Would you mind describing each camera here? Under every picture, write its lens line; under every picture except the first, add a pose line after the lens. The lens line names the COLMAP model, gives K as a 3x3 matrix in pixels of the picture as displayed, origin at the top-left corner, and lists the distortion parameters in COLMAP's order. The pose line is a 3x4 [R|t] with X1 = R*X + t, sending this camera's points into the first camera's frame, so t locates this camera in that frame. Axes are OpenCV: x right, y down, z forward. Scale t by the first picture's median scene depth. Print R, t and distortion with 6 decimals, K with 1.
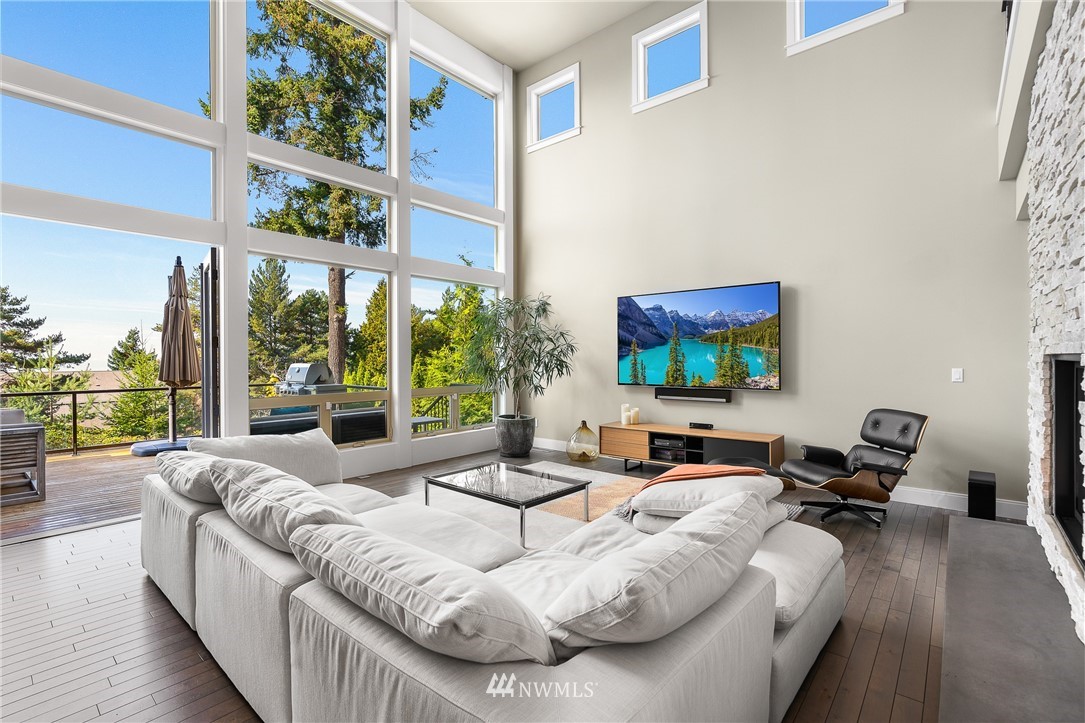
lens RADIAL K [[493.2, 0, 542.9], [0, 493.2, 360.6], [0, 0, 1]] dist [0.000895, 0.000910]
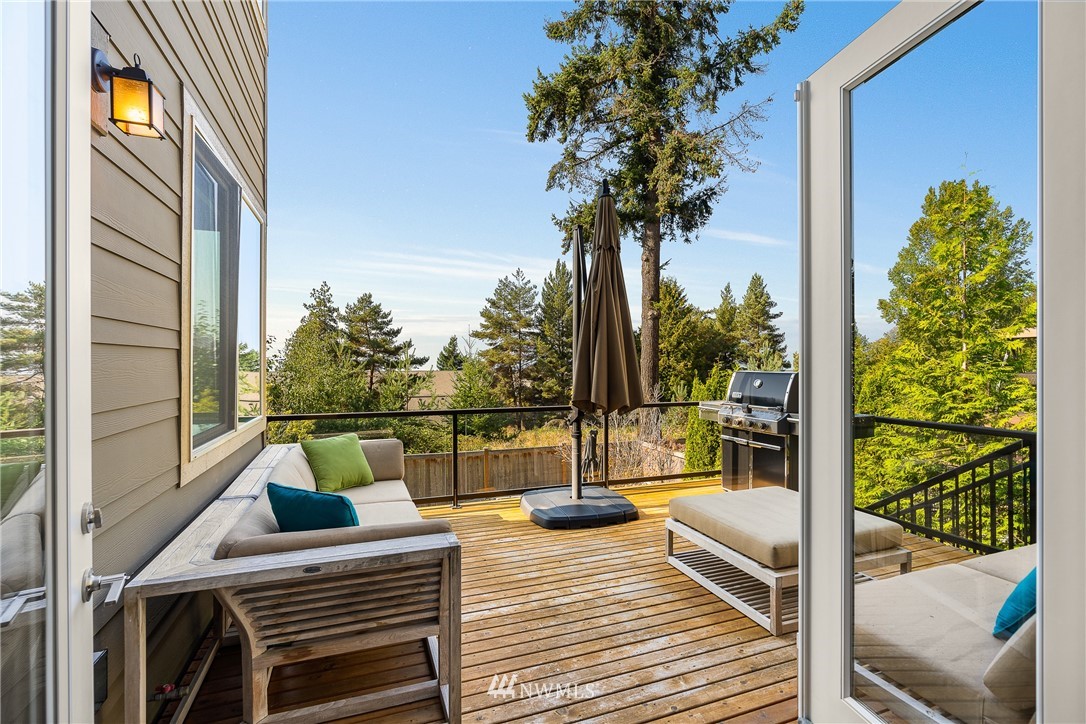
lens RADIAL K [[493.7, 0, 546.3], [0, 493.7, 363.6], [0, 0, 1]] dist [0.000895, 0.000910]
pose [[0.878279, 0.007146, -0.478095, -0.152856], [-0.007664, 0.999970, 0.000867, -0.000666], [0.478087, 0.002902, 0.878307, 0.137901]]
